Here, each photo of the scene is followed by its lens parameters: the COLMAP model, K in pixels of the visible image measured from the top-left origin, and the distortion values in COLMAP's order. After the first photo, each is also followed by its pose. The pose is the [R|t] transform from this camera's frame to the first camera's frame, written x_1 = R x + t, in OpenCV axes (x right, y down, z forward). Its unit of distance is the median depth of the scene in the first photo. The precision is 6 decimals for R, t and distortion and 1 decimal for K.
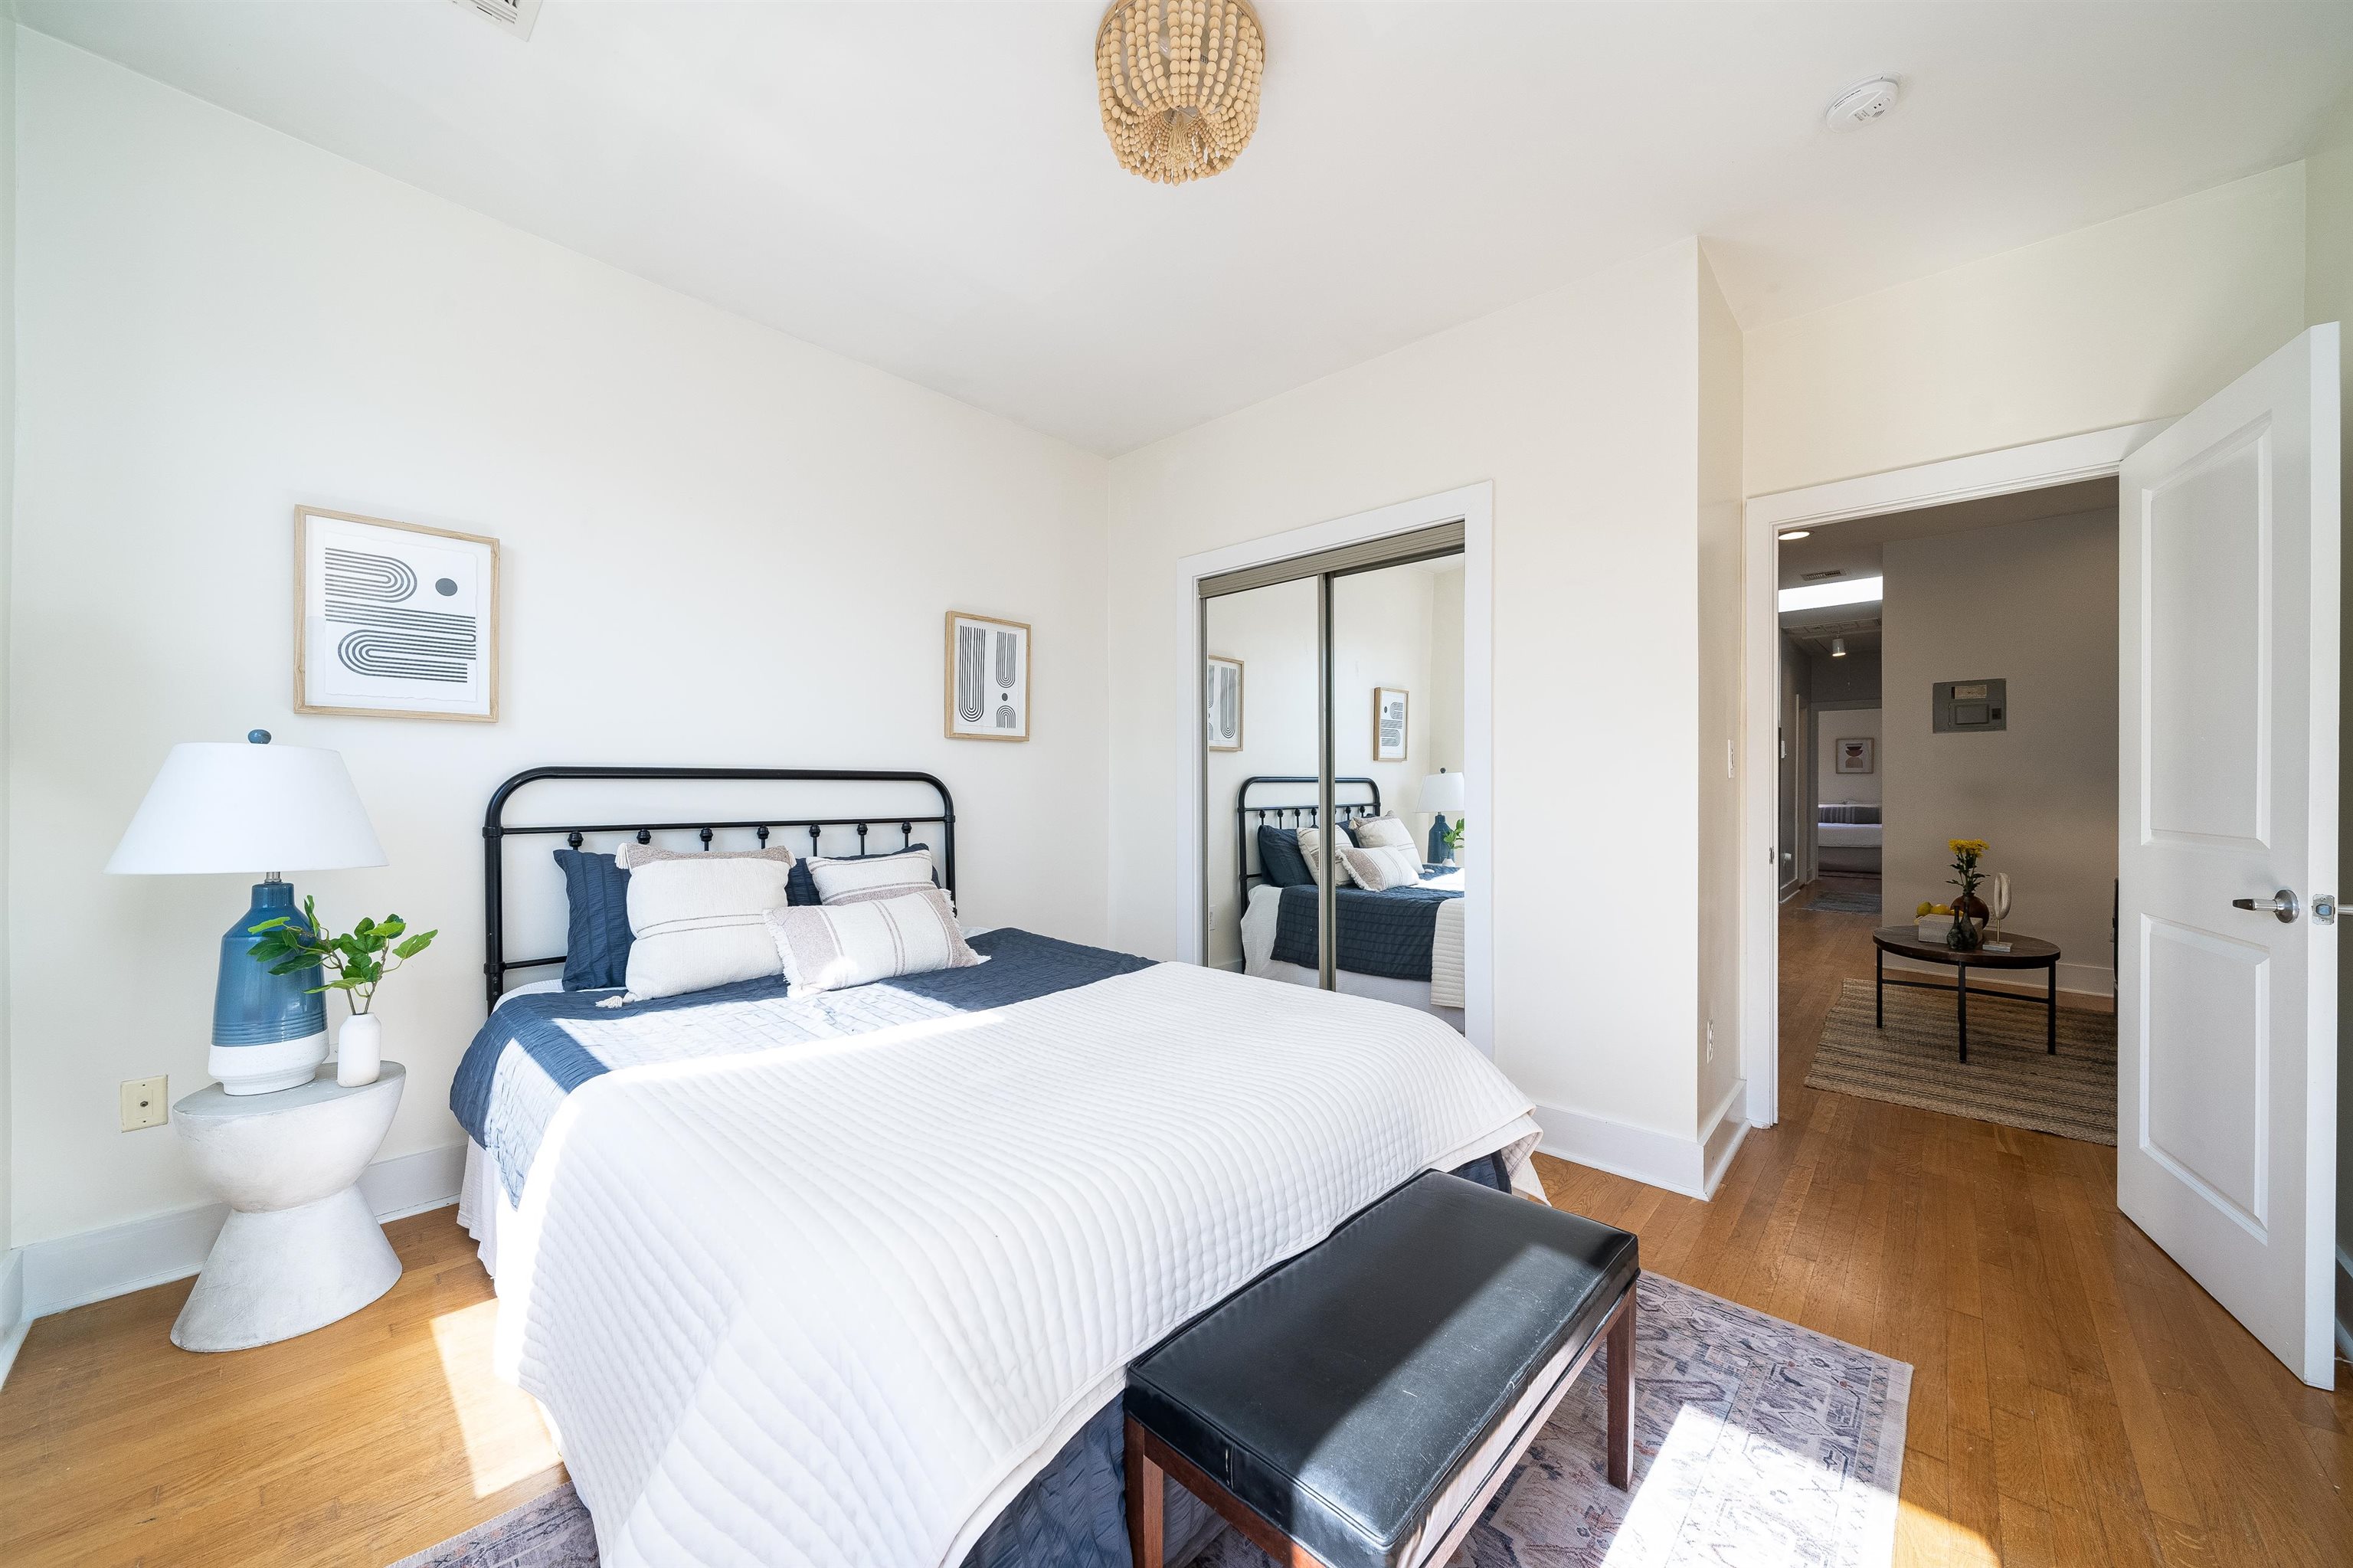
lens RADIAL K [[845.6, 0, 1175.2], [0, 845.6, 797.6], [0, 0, 1]] dist [-0.000164, -0.000036]
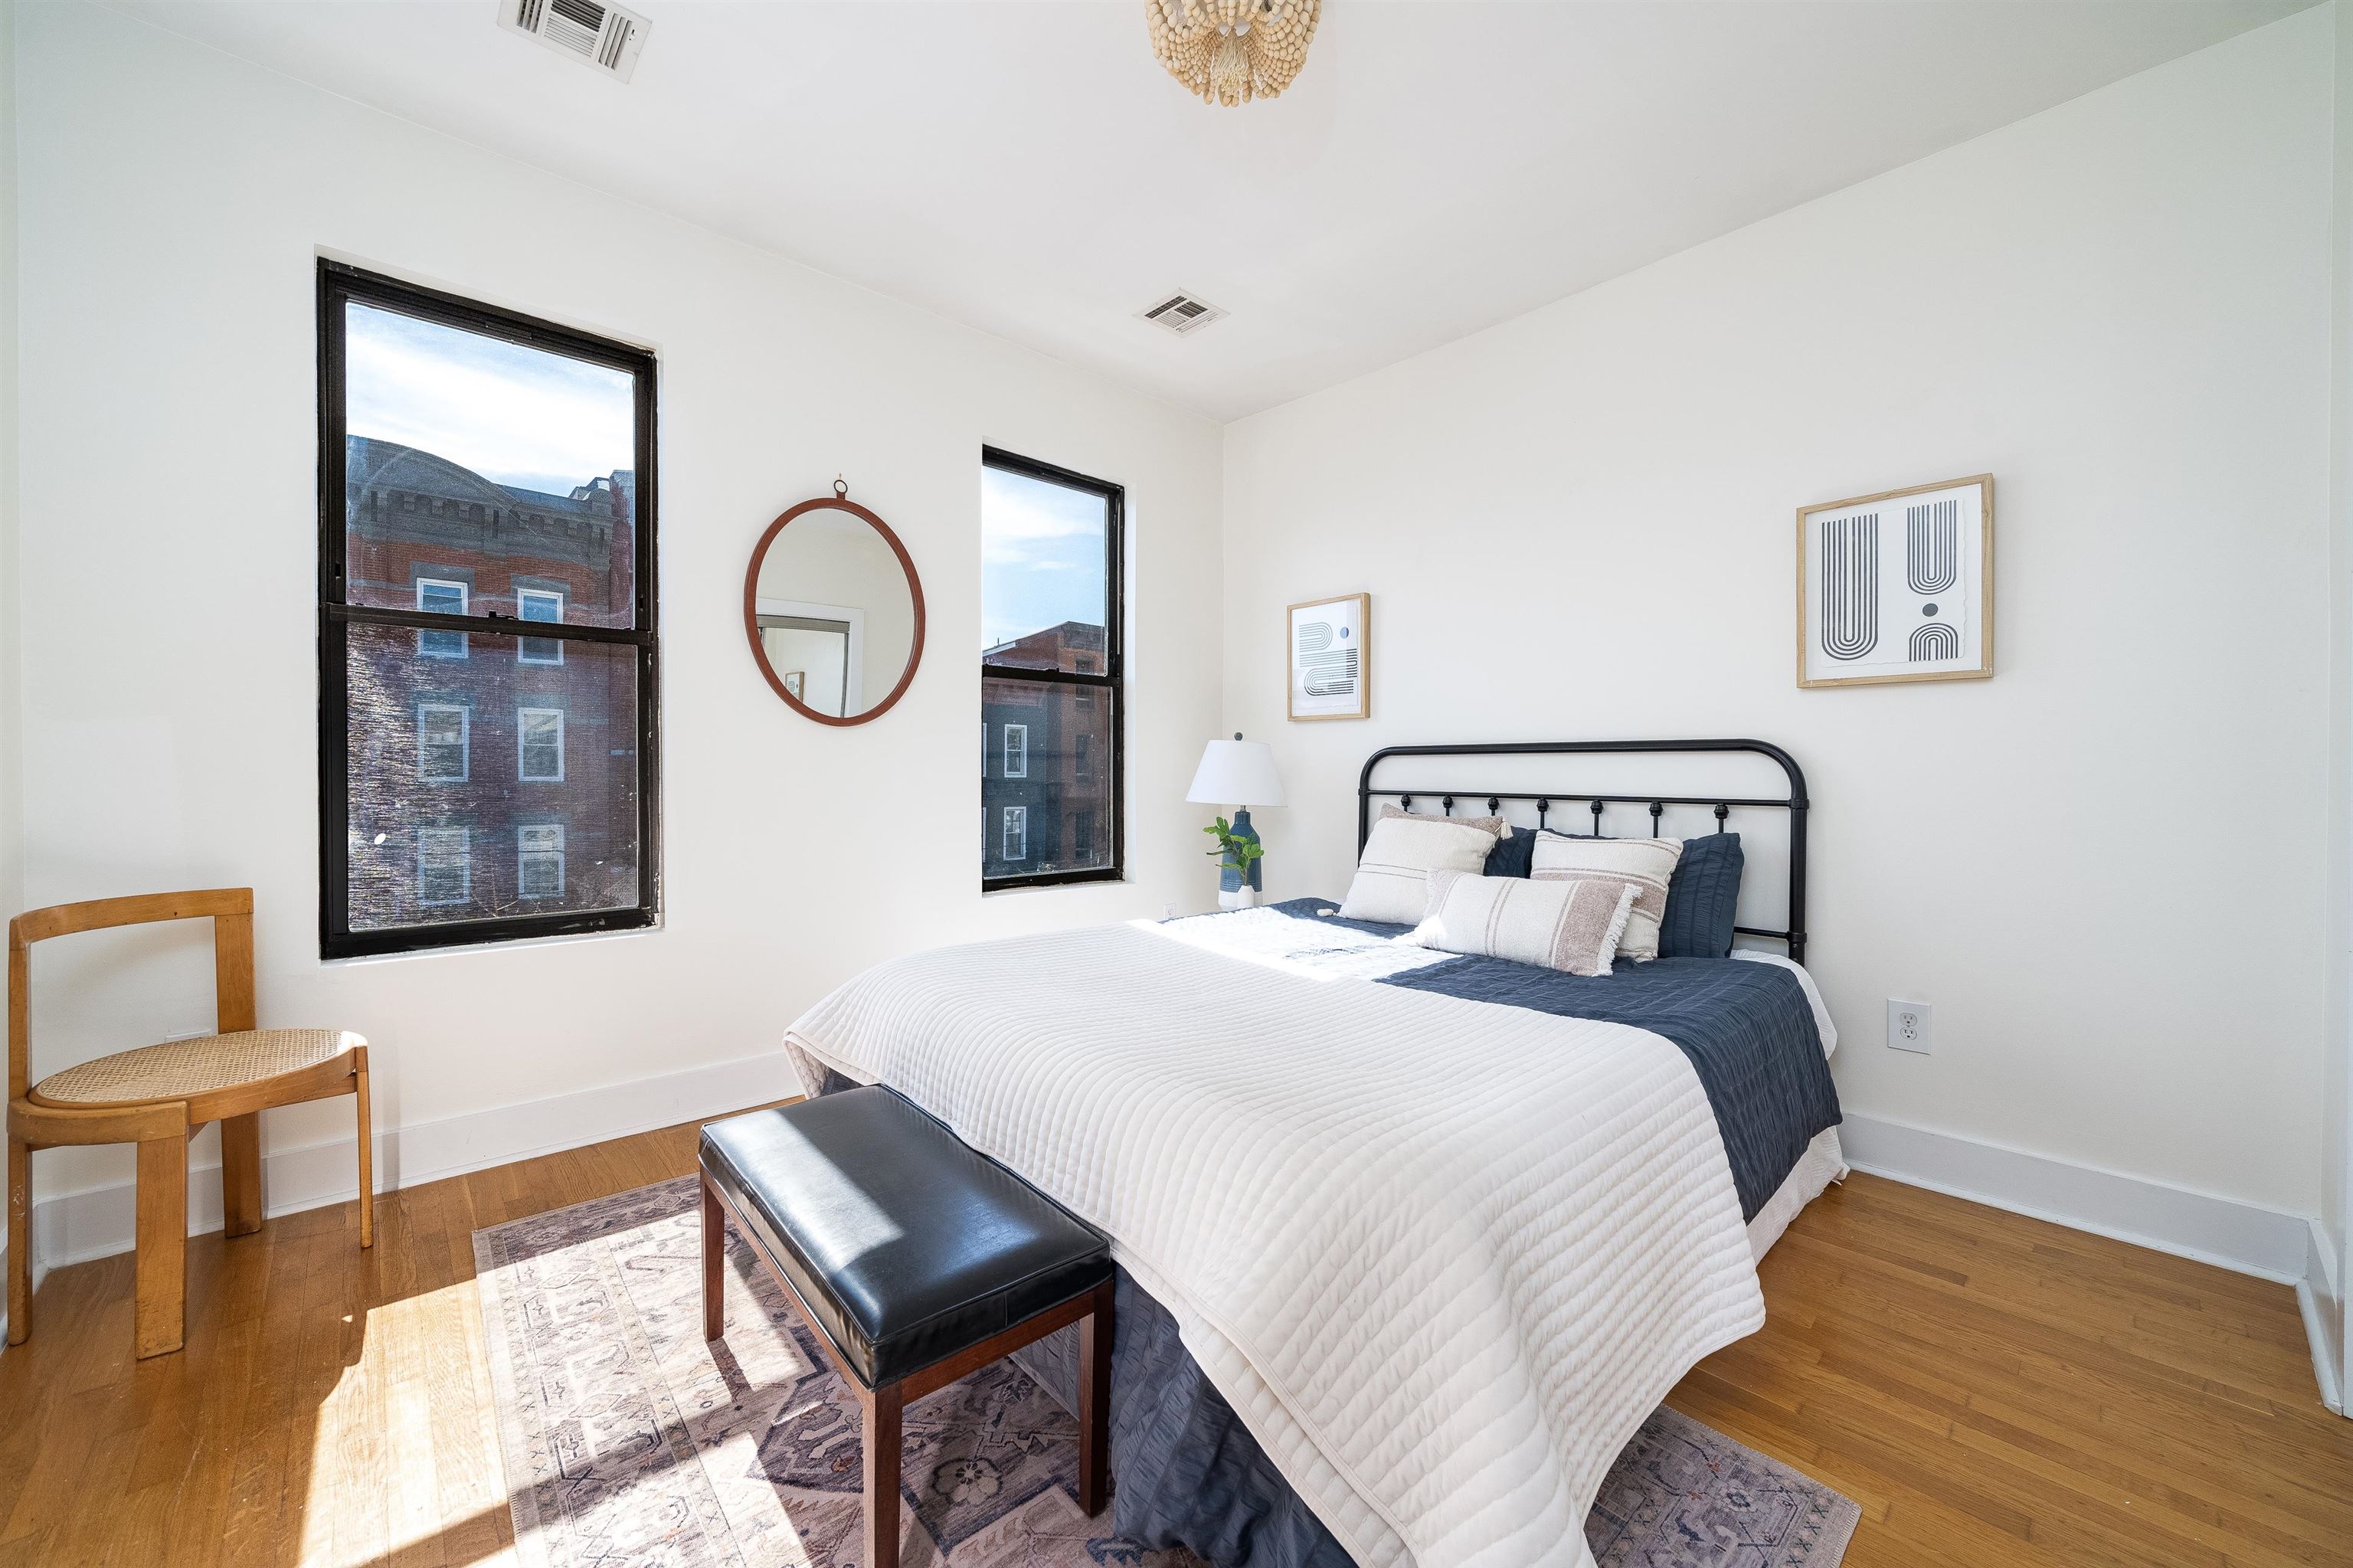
lens RADIAL K [[886.6, 0, 1176.5], [0, 886.6, 784.0], [0, 0, 1]] dist [0.000365, 0.000007]
pose [[-0.086333, 0.022733, -0.996007, 0.525718], [-0.007179, 0.999699, 0.023440, -0.005208], [0.996240, 0.009174, -0.086144, 0.558067]]
